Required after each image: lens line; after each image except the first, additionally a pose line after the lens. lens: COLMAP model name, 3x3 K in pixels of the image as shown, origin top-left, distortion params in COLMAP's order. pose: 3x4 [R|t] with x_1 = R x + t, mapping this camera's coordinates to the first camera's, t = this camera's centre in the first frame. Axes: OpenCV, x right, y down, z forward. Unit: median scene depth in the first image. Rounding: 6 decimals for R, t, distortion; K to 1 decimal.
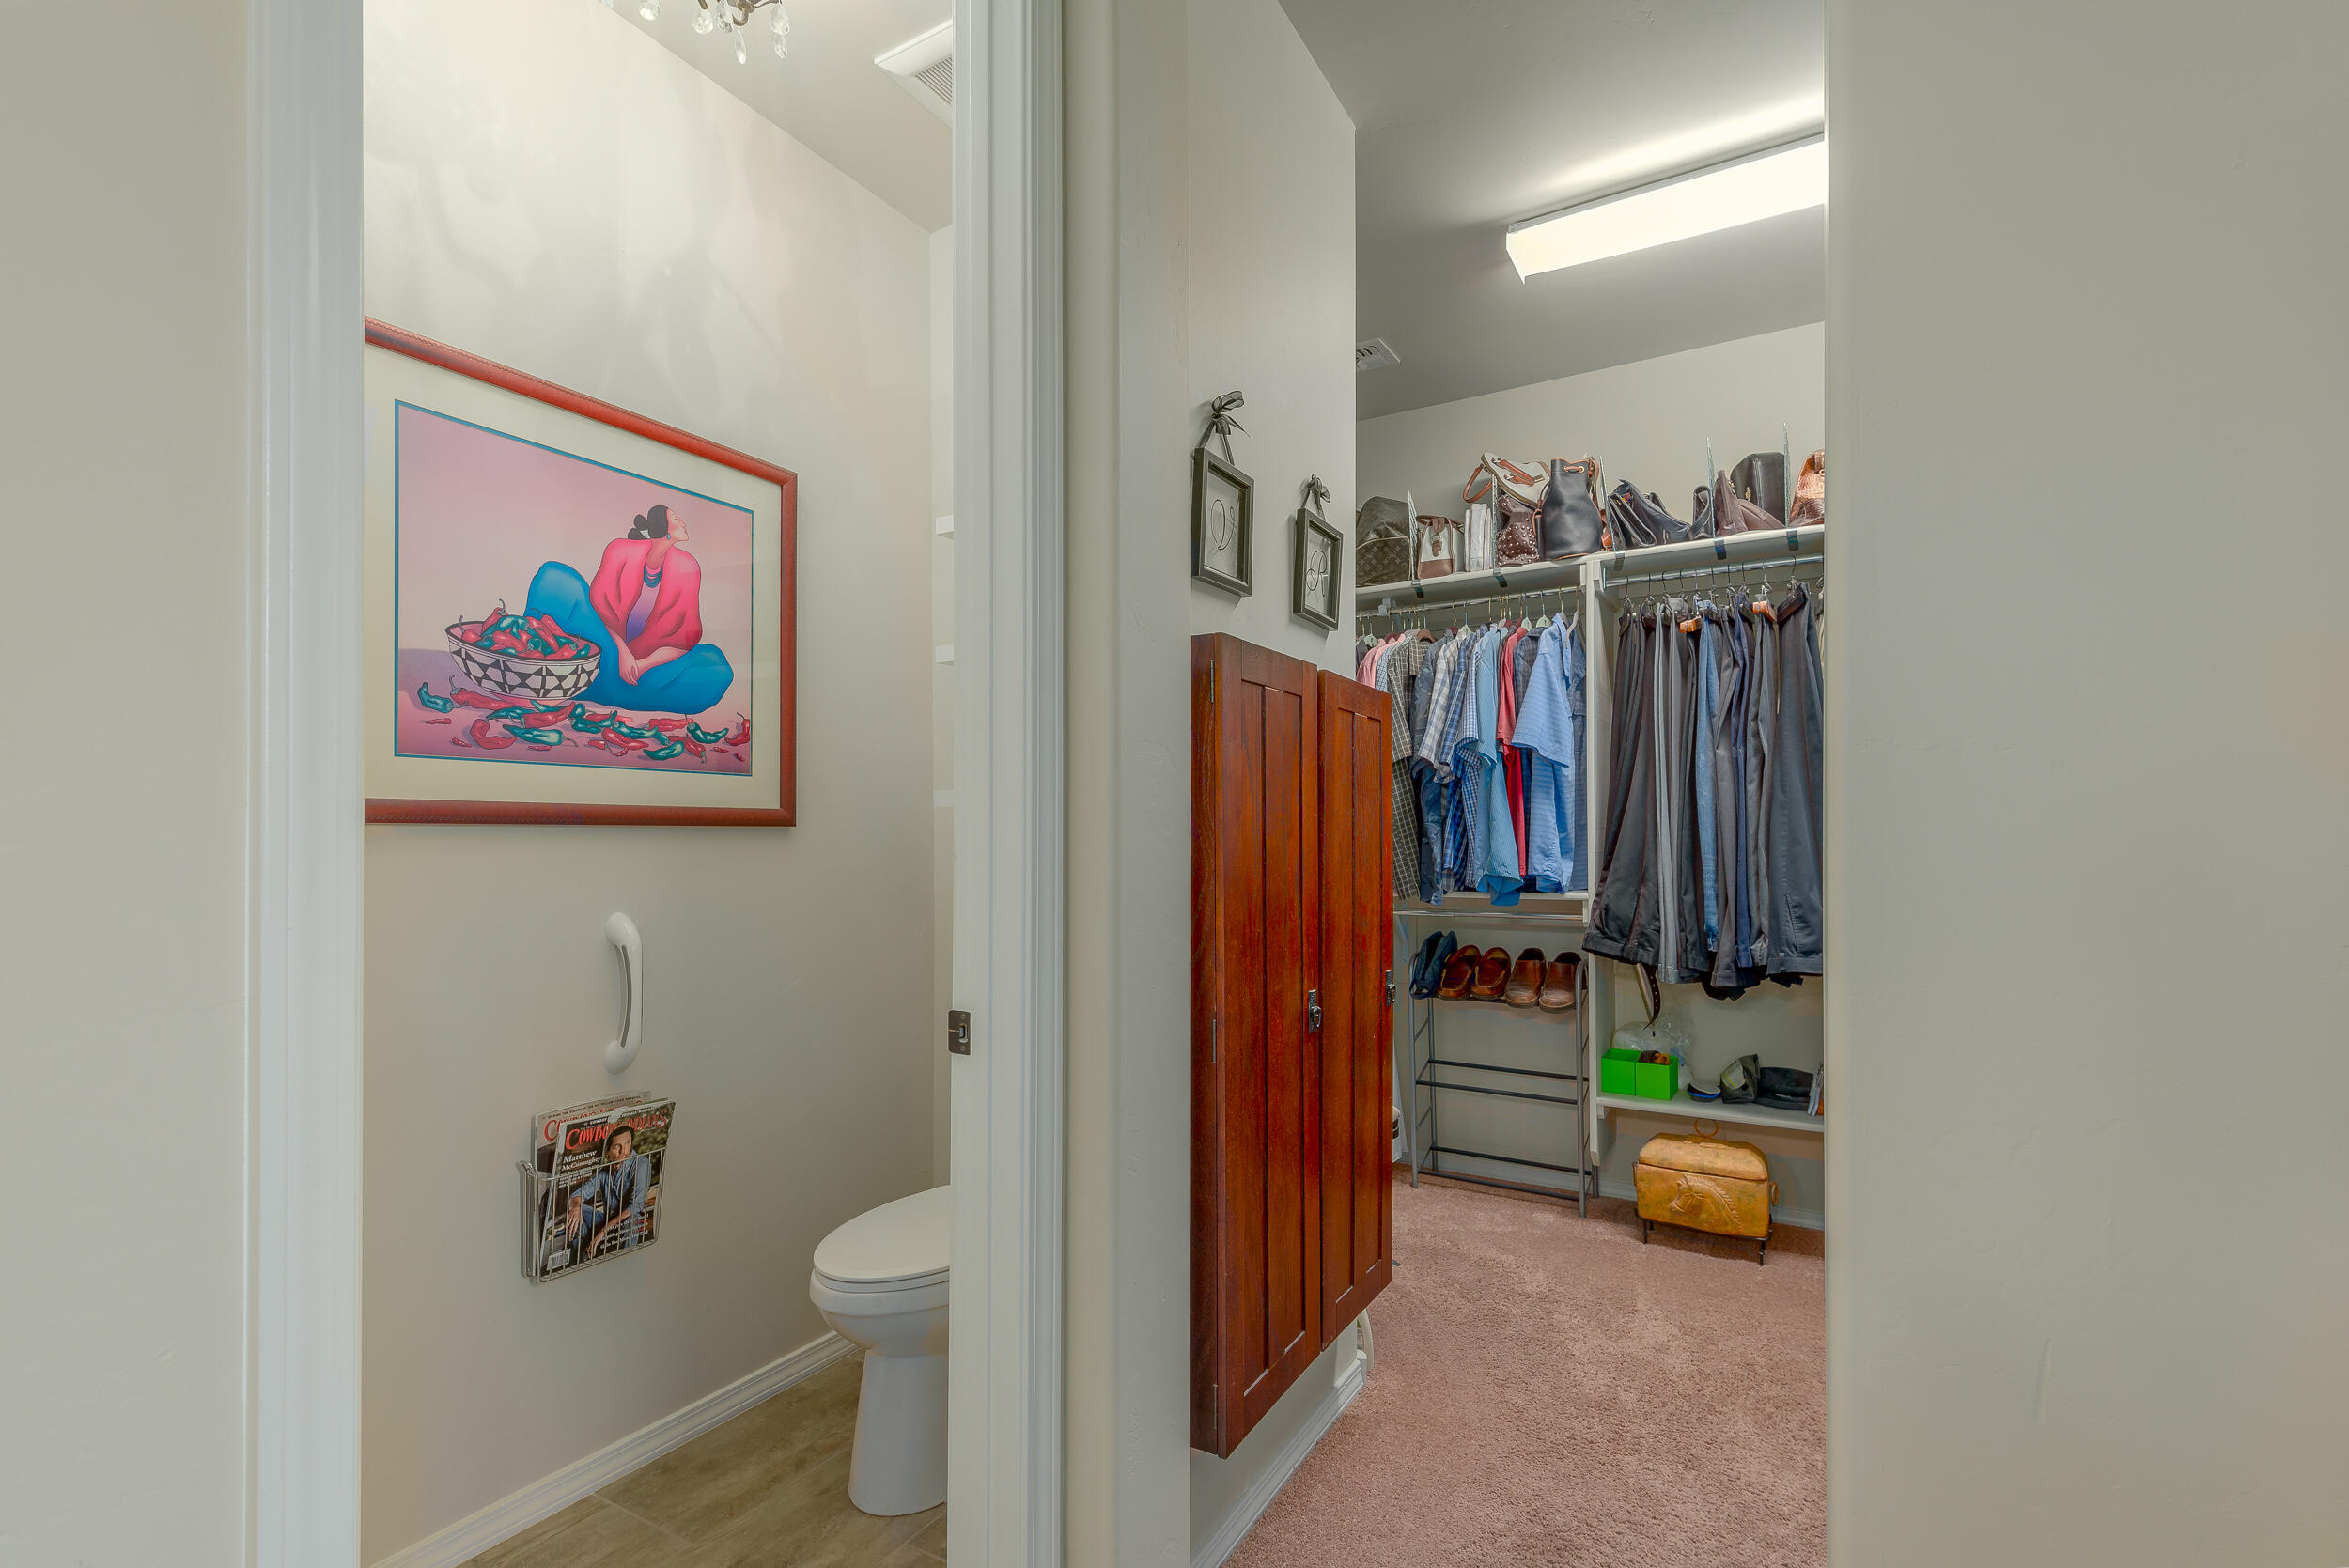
lens RADIAL K [[1046.4, 0, 1172.6], [0, 1046.4, 836.1], [0, 0, 1]] dist [0.000547, 0.000012]
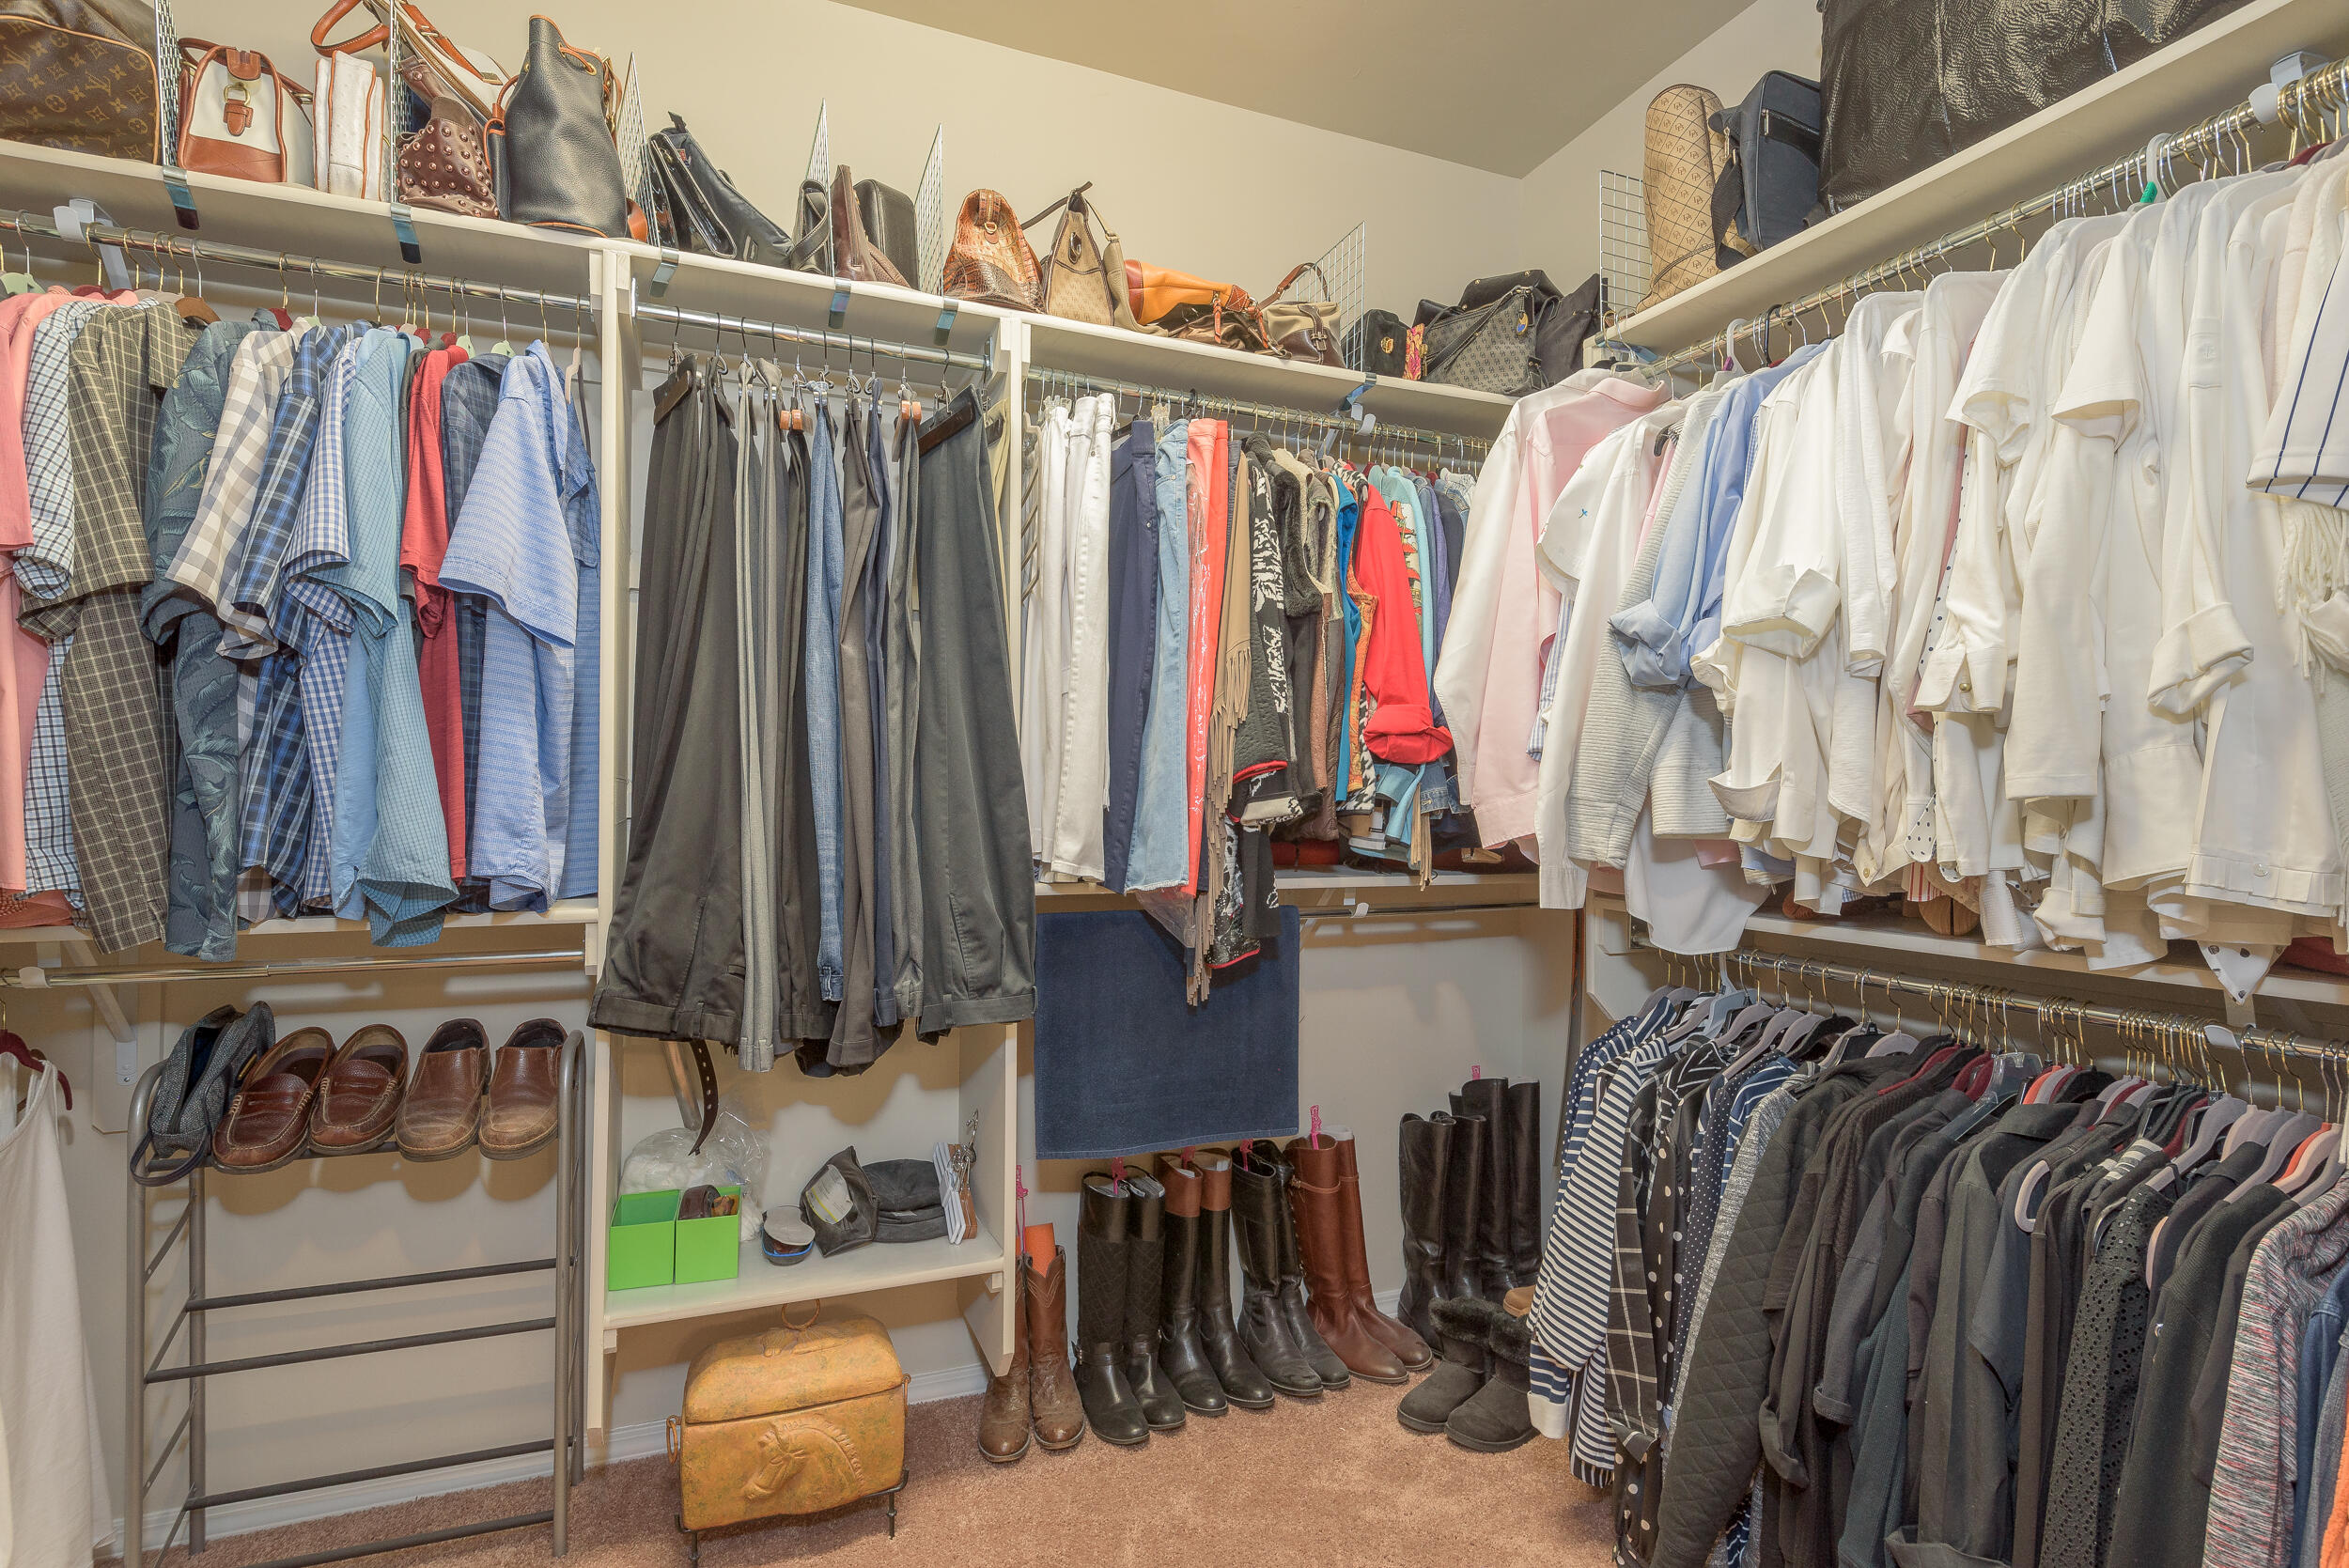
lens RADIAL K [[1207.6, 0, 1174.5], [0, 1207.6, 784.0], [0, 0, 1]] dist [0.046563, -0.032506]
pose [[0.617299, 0.019274, 0.786492, 0.107697], [-0.012105, 0.999814, -0.015001, 0.001044], [-0.786635, -0.000261, 0.617418, 0.422302]]
